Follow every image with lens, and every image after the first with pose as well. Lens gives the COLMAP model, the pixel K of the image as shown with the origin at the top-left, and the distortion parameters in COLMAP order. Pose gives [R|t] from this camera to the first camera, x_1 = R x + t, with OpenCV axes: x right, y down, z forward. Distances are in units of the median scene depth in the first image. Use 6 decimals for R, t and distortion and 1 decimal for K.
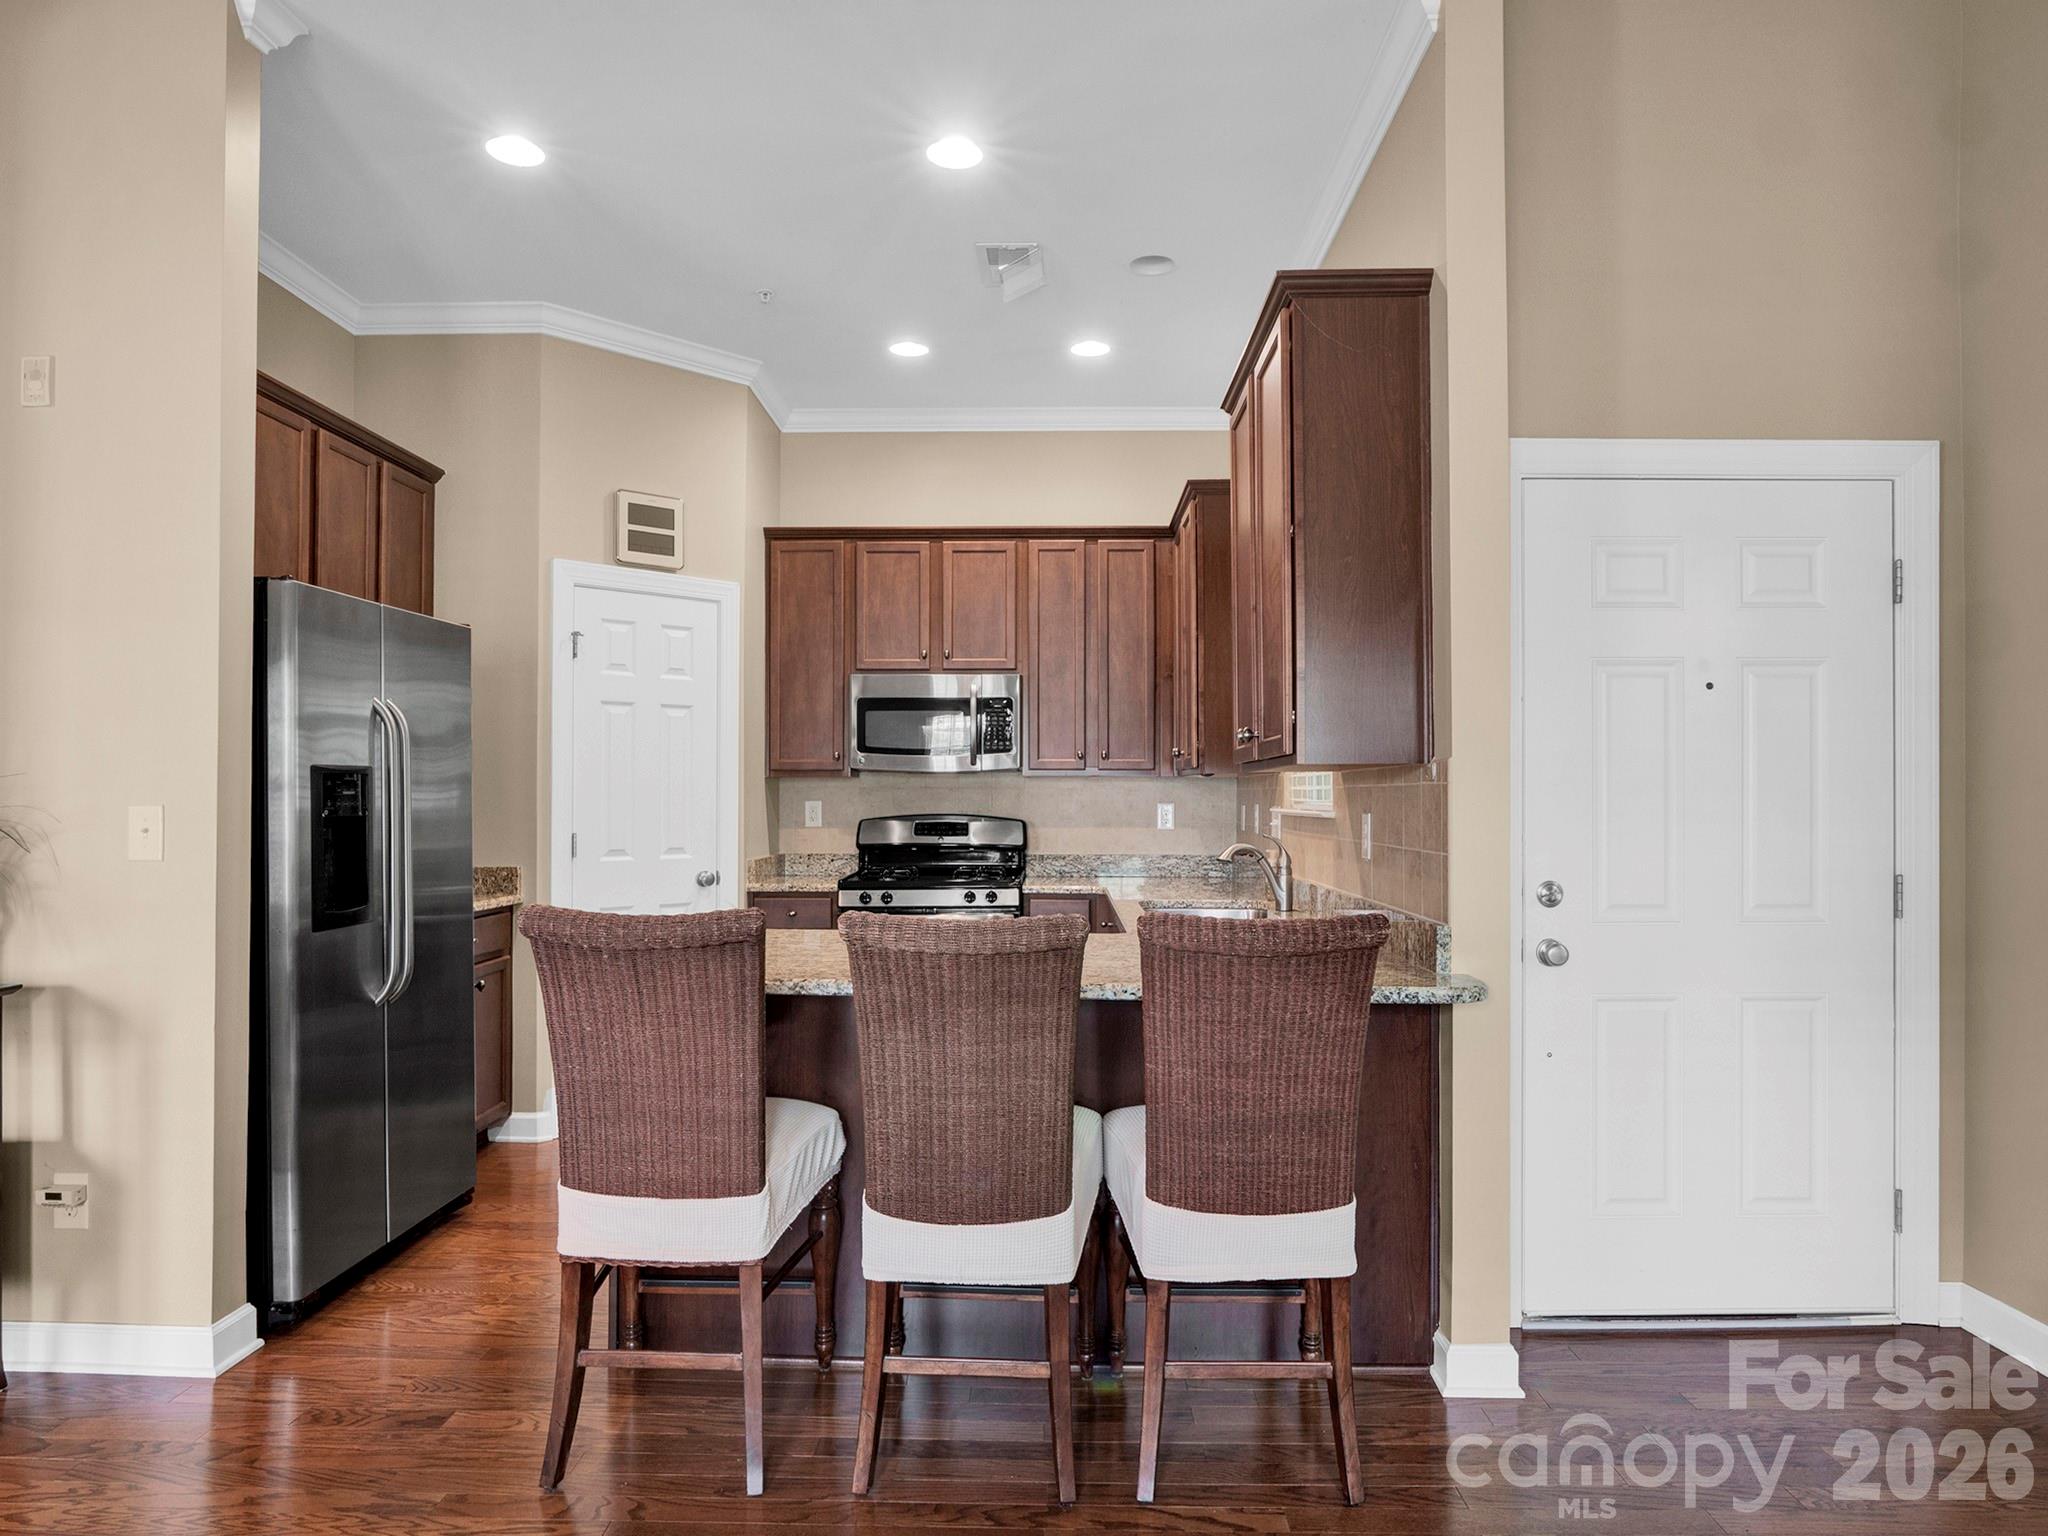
lens RADIAL K [[1282.1, 0, 1034.2], [0, 1282.1, 782.7], [0, 0, 1]] dist [-0.027156, 0.006697]
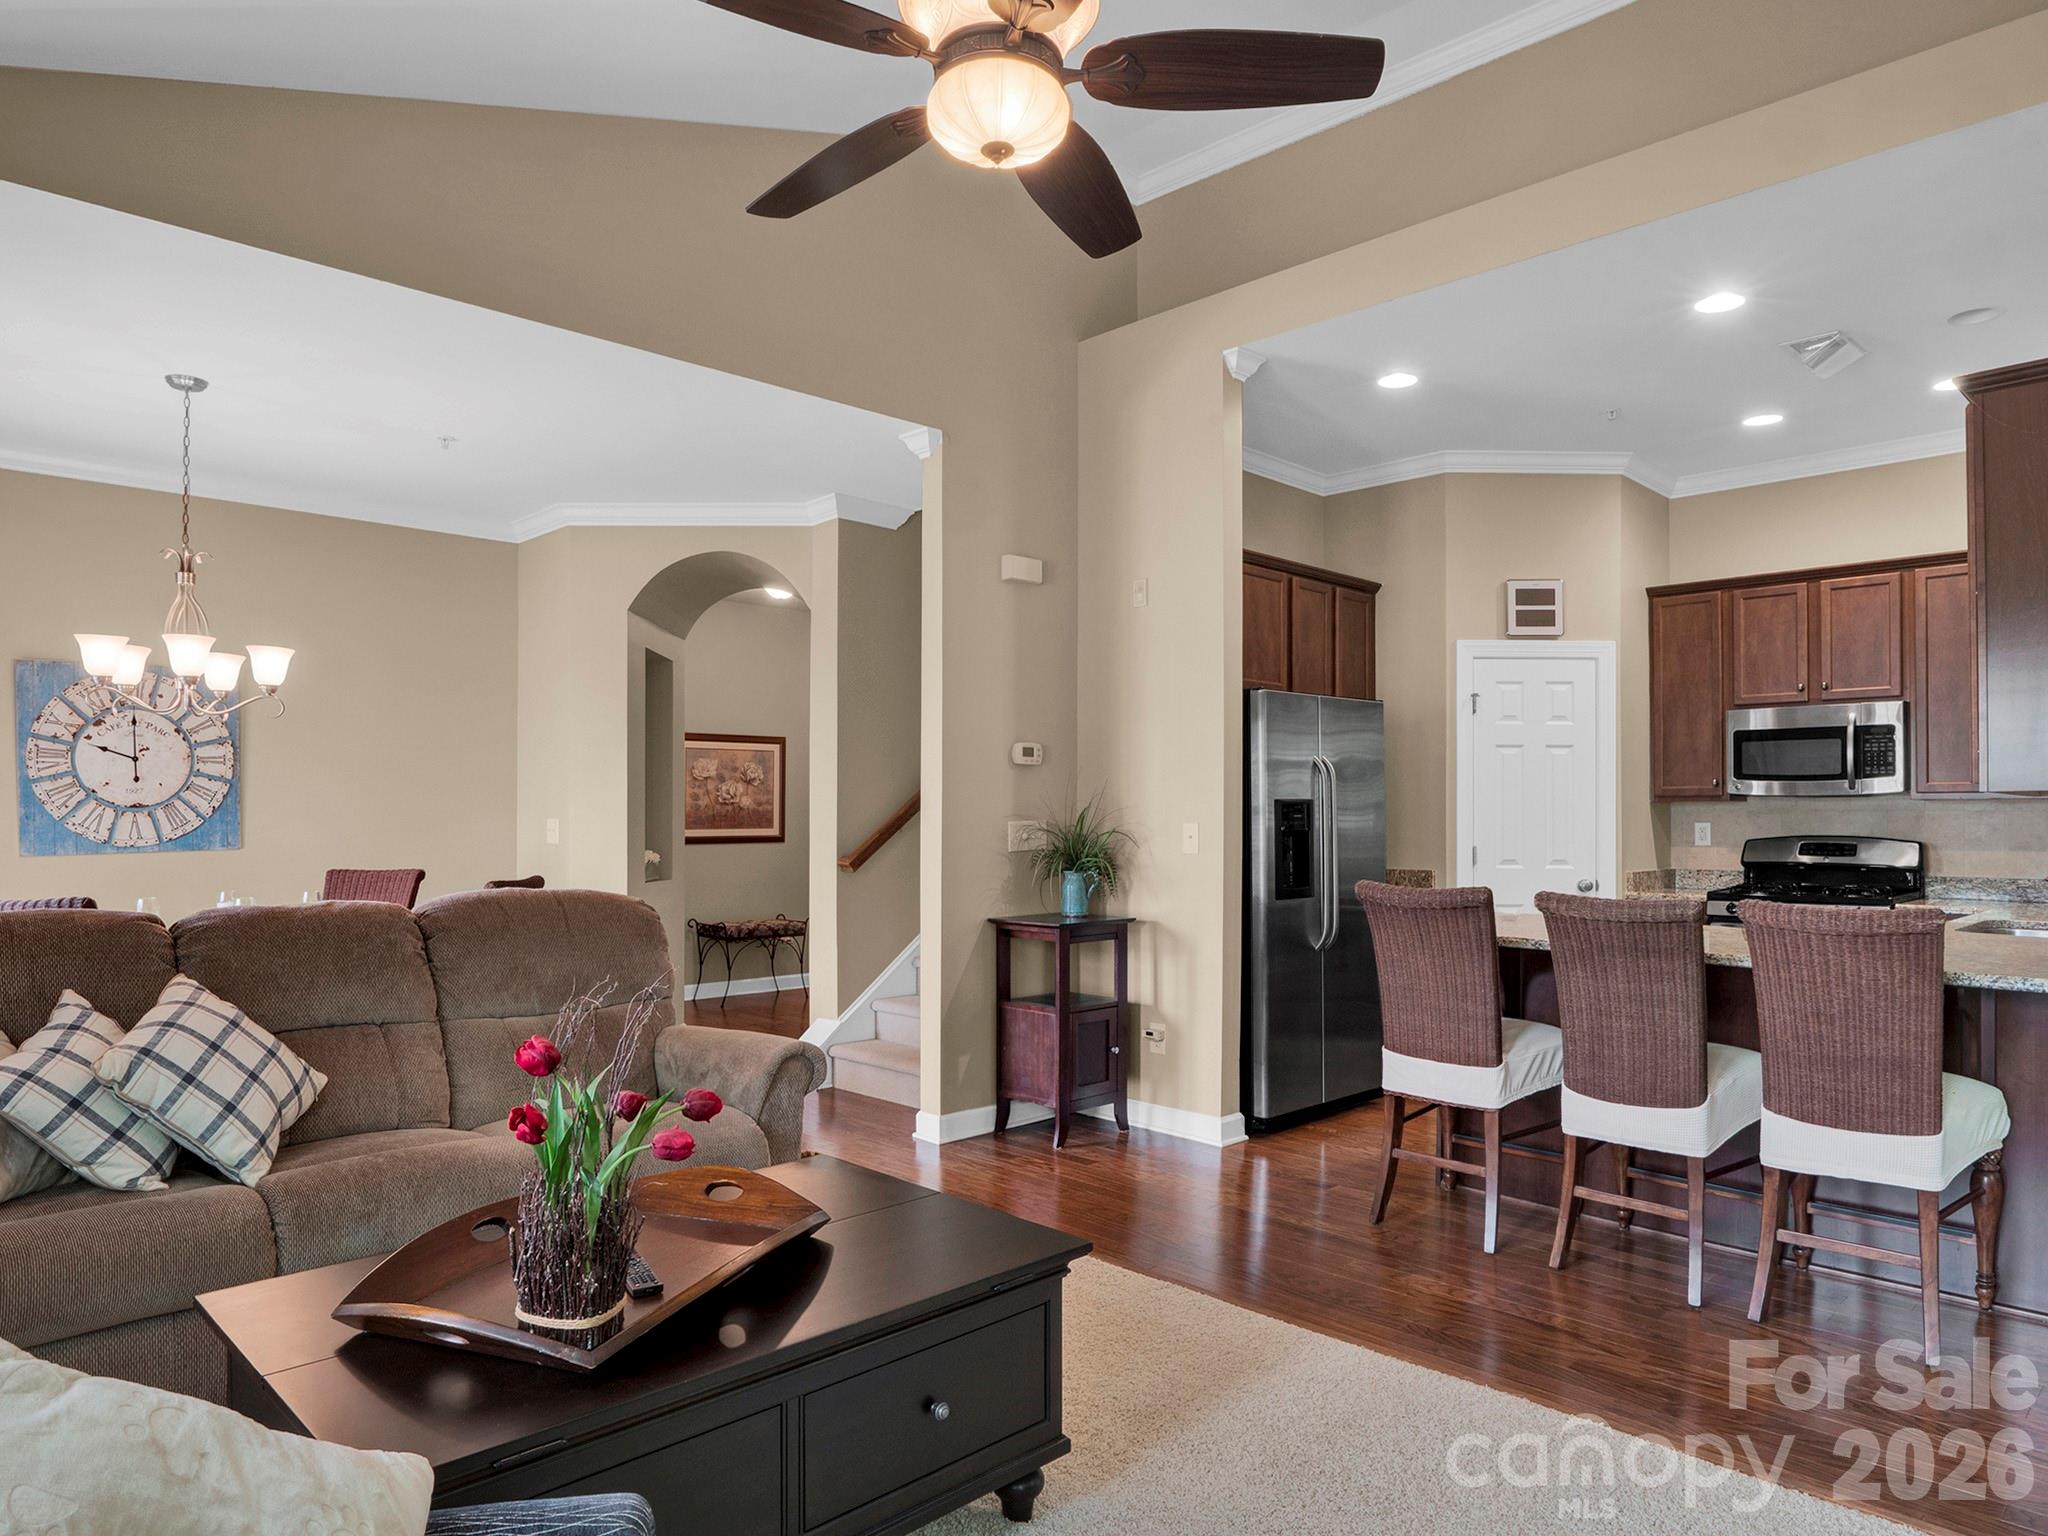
lens RADIAL K [[1292.3, 0, 1026.6], [0, 1292.3, 805.5], [0, 0, 1]] dist [-0.030470, 0.007714]
pose [[0.712676, -0.005492, -0.701472, 0.251735], [0.005980, 0.999981, -0.001754, -0.002998], [0.701468, -0.002945, 0.712695, -0.281896]]
